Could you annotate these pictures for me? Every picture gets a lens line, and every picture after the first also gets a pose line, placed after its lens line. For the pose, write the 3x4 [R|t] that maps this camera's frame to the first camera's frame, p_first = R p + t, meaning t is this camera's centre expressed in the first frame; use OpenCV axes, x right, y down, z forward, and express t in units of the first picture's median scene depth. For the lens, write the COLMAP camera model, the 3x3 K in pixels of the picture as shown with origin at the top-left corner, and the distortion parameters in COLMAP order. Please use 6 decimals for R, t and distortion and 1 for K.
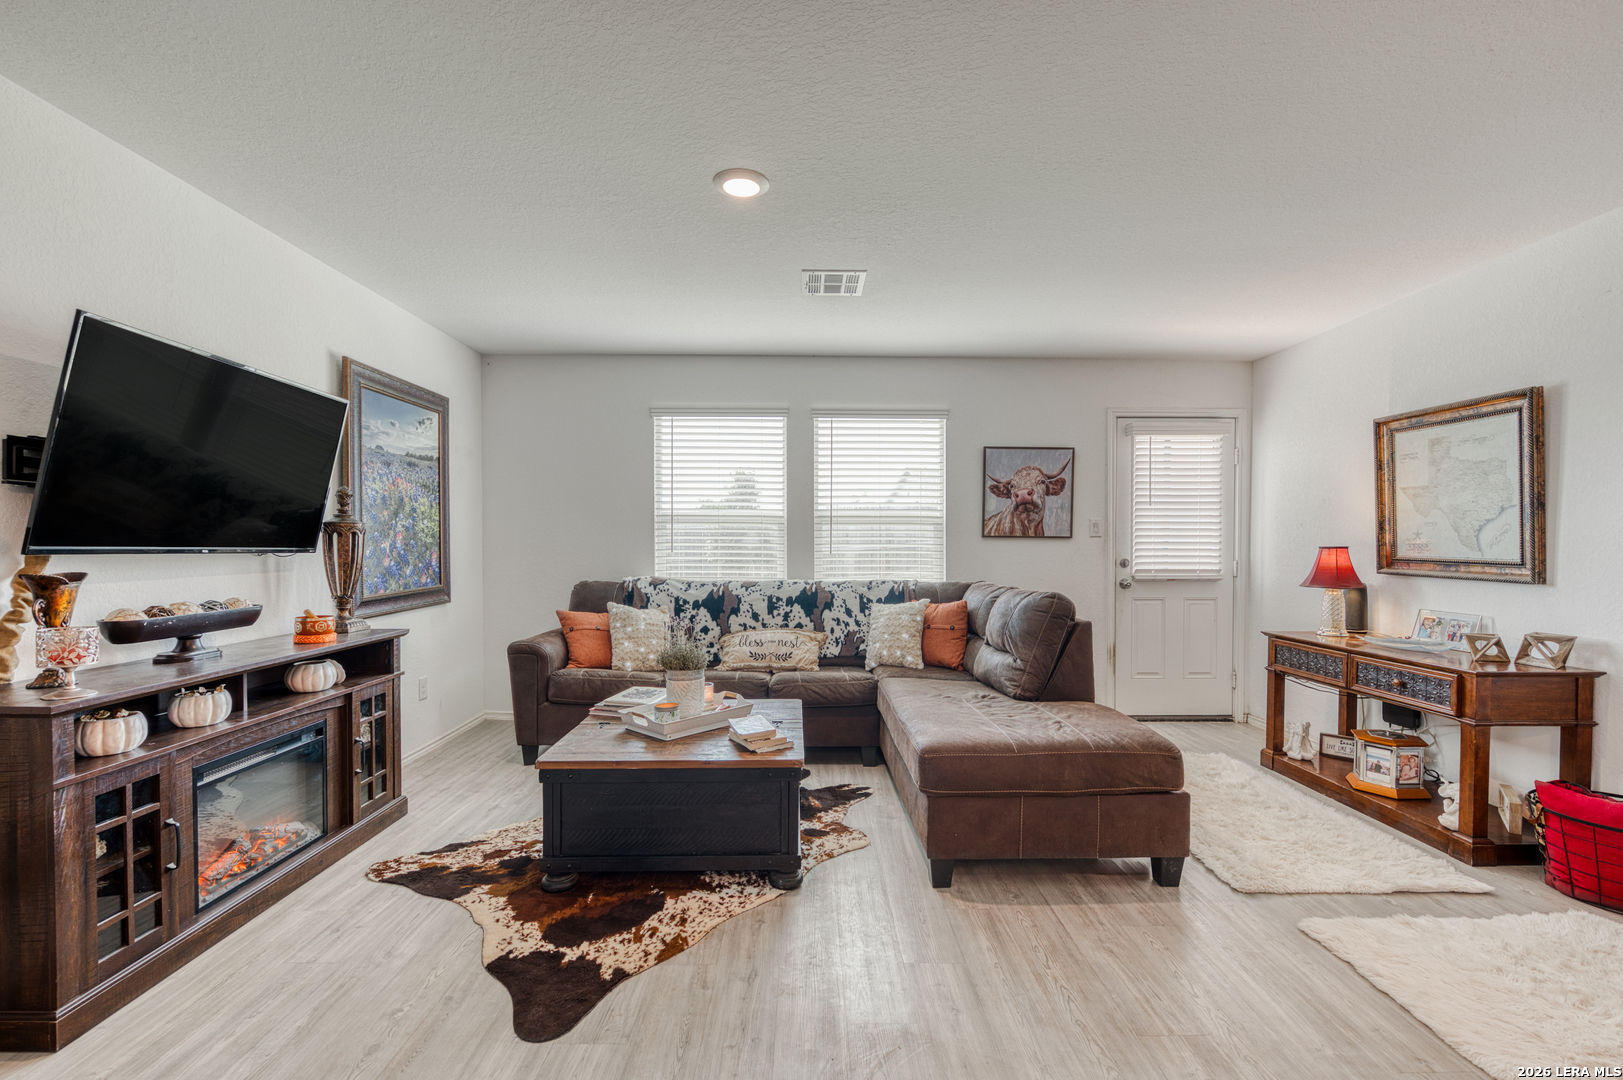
lens RADIAL K [[699.4, 0, 809.3], [0, 699.4, 560.4], [0, 0, 1]] dist [-0.003602, -0.000541]
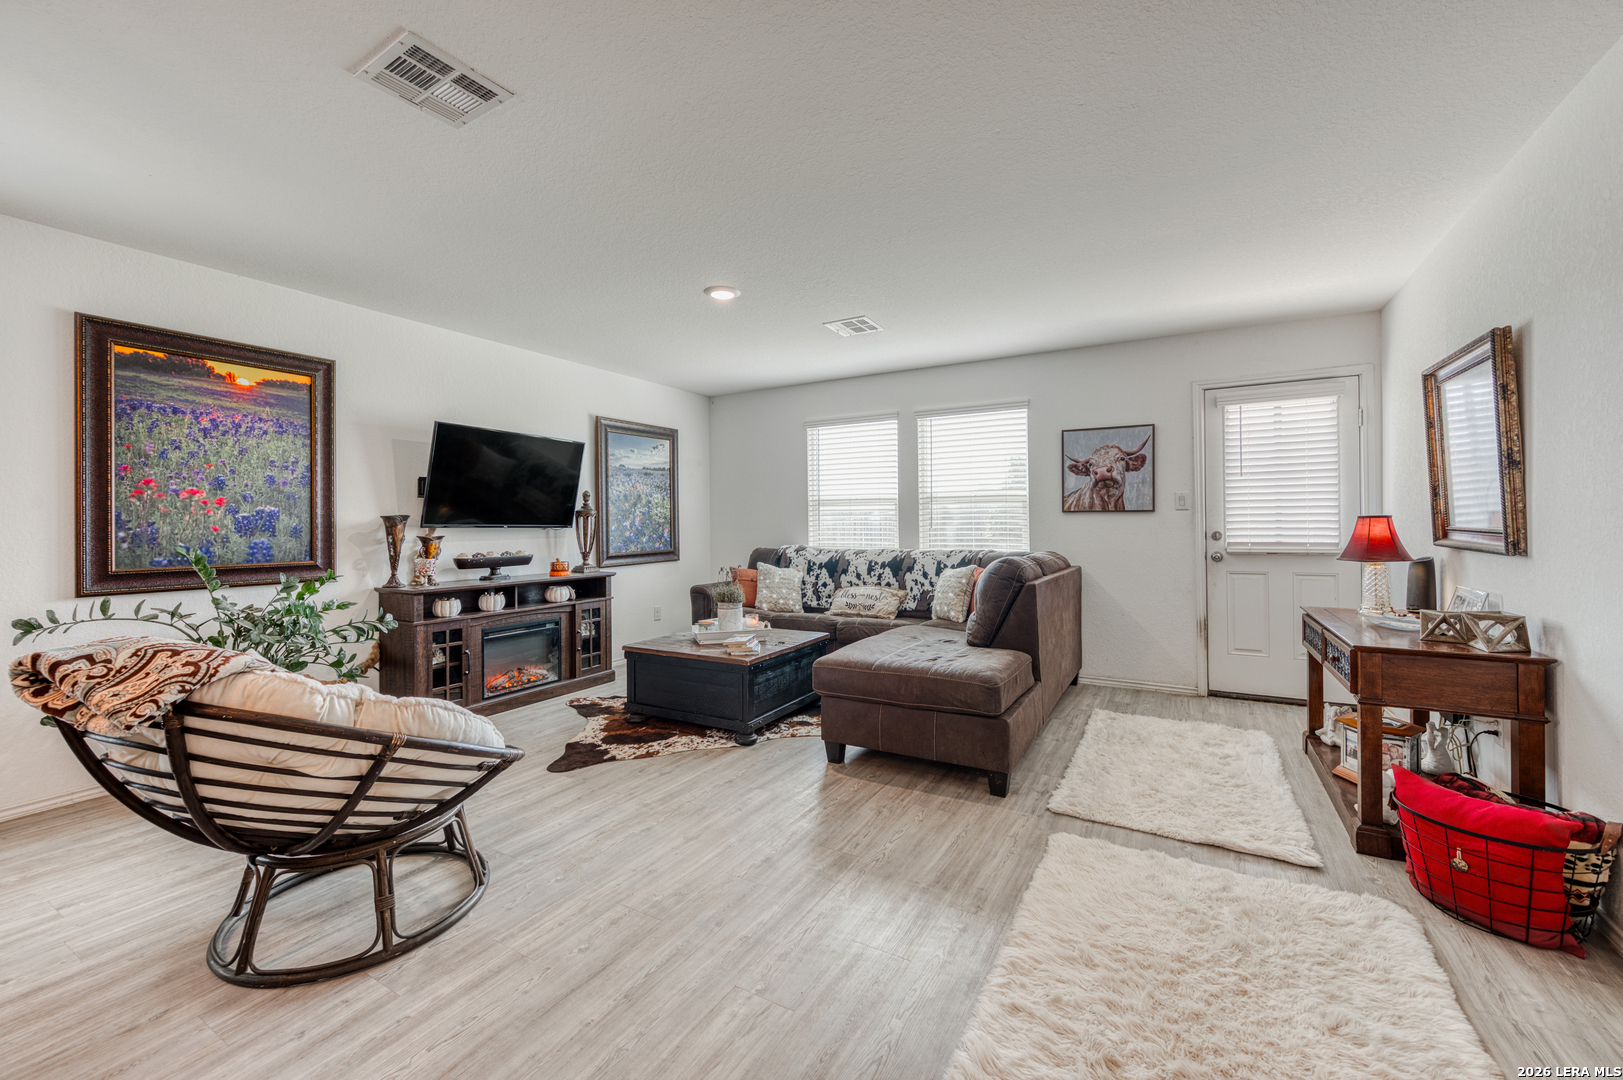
lens RADIAL K [[645.1, 0, 818.0], [0, 645.1, 532.0], [0, 0, 1]] dist [-0.000603, -0.000099]
pose [[0.860147, -0.002686, -0.510039, 0.505268], [-0.003079, 0.999941, -0.010459, 0.011166], [0.510037, 0.010566, 0.860087, -0.082407]]
